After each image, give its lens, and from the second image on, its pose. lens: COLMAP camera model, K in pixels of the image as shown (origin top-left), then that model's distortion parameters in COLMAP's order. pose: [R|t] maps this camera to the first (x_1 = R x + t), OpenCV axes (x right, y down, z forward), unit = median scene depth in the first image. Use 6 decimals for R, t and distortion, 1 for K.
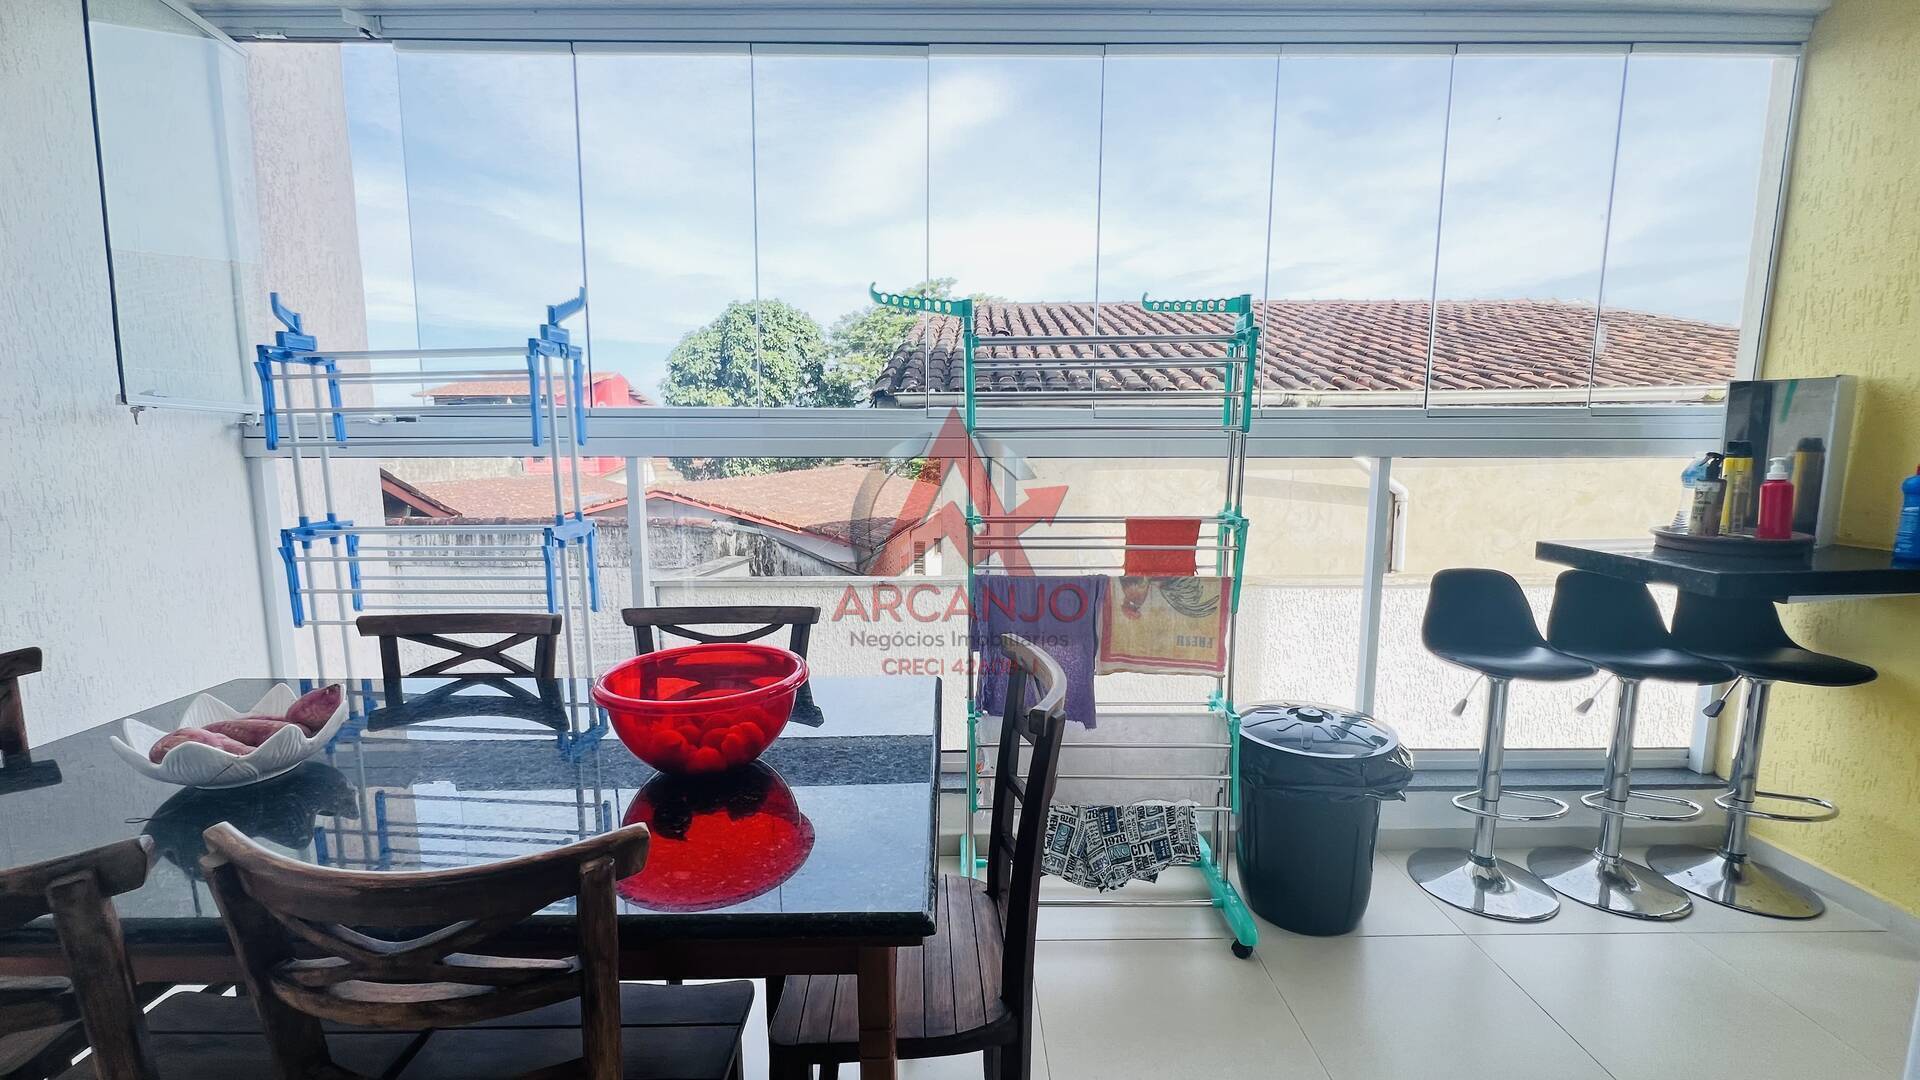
lens RADIAL K [[769.0, 0, 963.1], [0, 769.0, 536.8], [0, 0, 1]] dist [-0.003287, 0.000752]
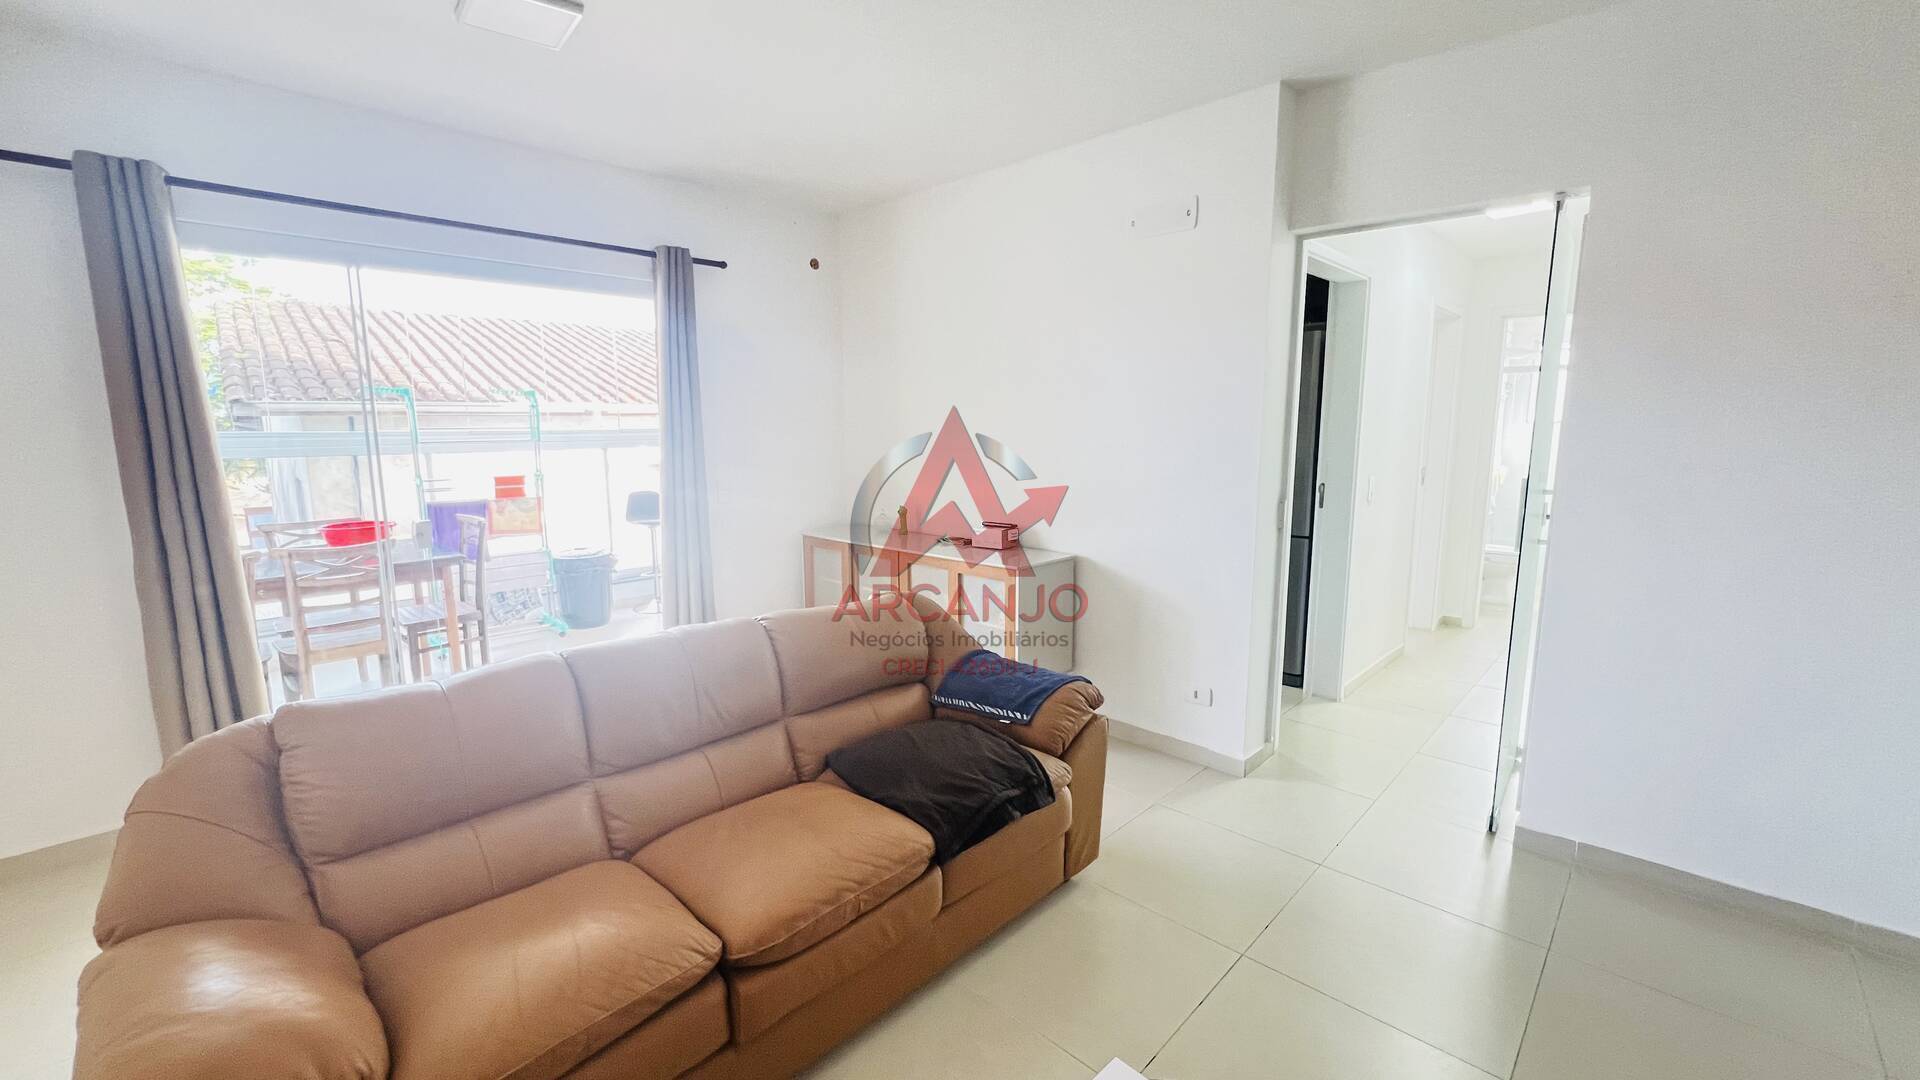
lens RADIAL K [[769.0, 0, 952.6], [0, 769.0, 539.5], [0, 0, 1]] dist [-0.003287, 0.000752]
pose [[0.711643, -0.112432, 0.693486, -0.473052], [0.093821, 0.993479, 0.064792, 0.155093], [-0.696248, 0.018955, 0.717551, -1.807691]]
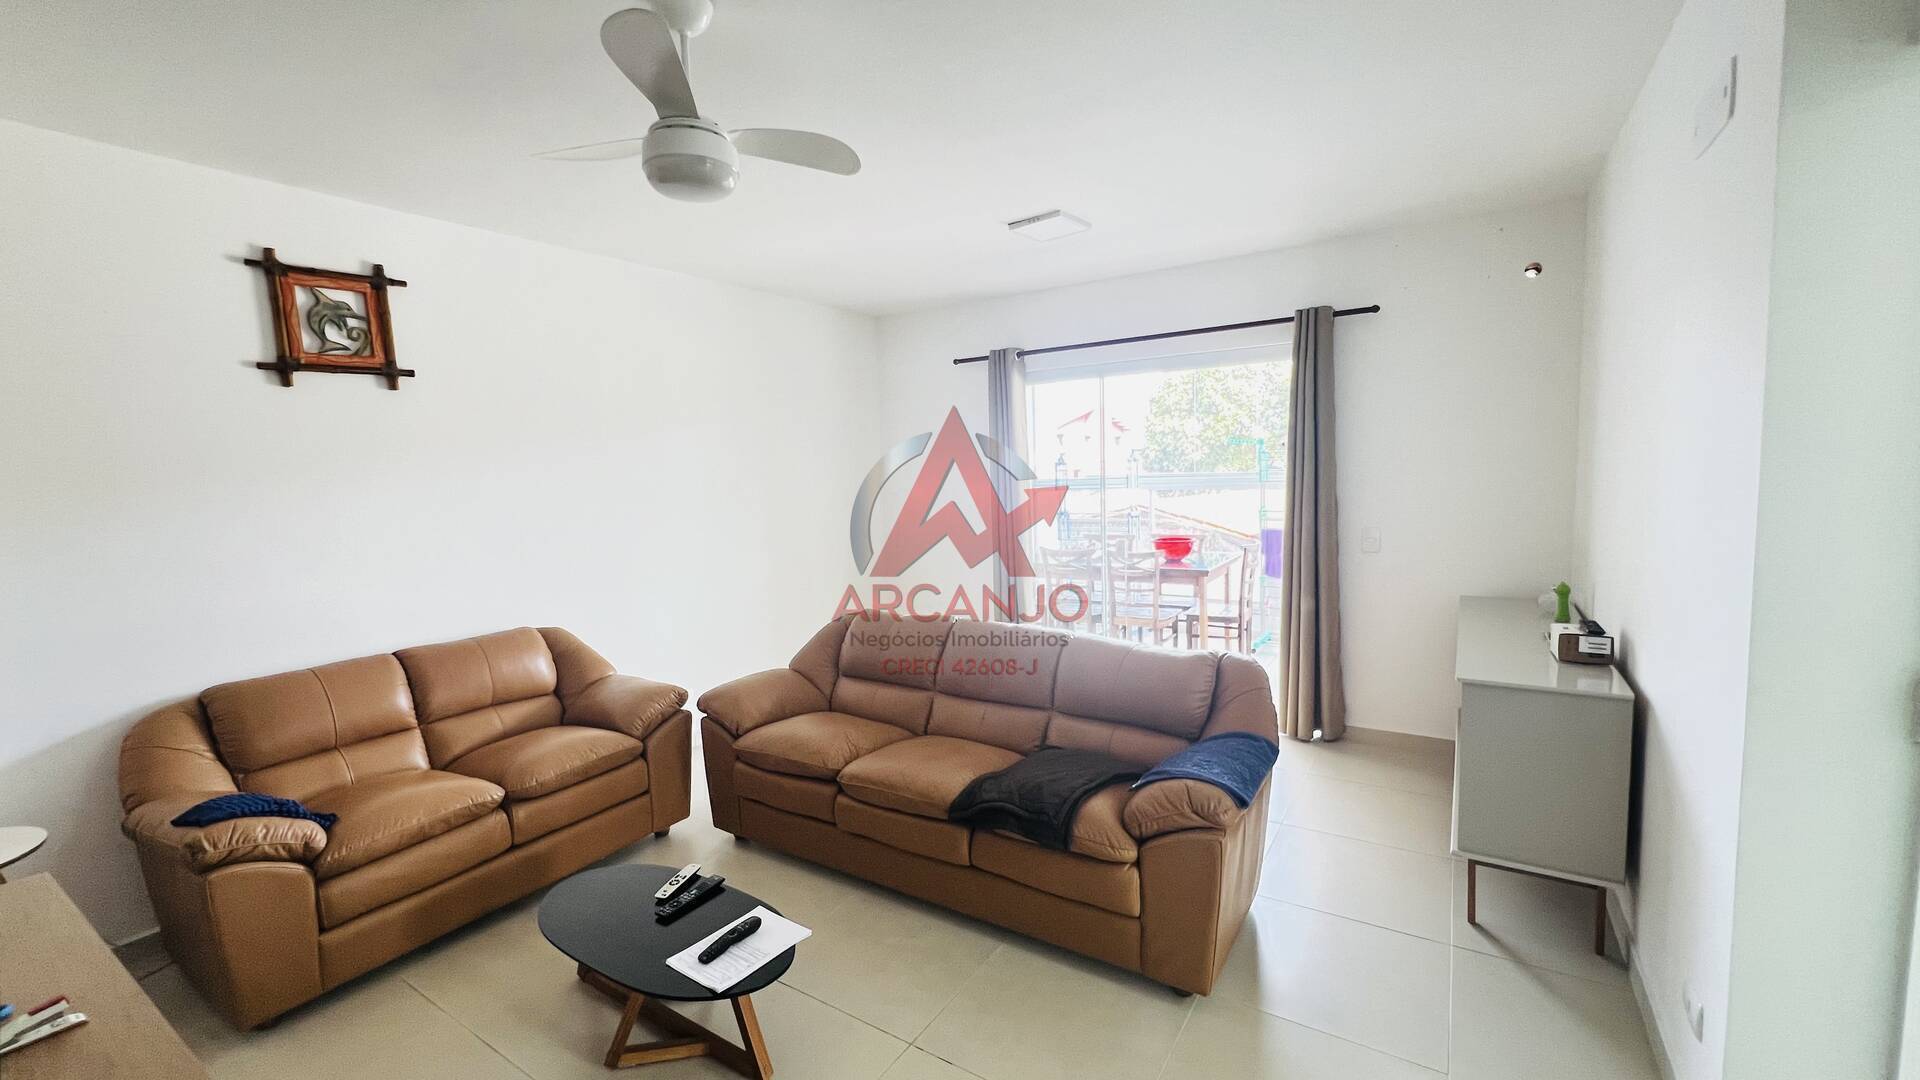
lens RADIAL K [[769.0, 0, 957.7], [0, 769.0, 544.4], [0, 0, 1]] dist [-0.003287, 0.000752]
pose [[0.825988, 0.025602, -0.563106, 0.721790], [-0.033266, 0.999441, -0.003355, 0.156225], [0.562705, 0.021503, 0.826378, -2.135796]]
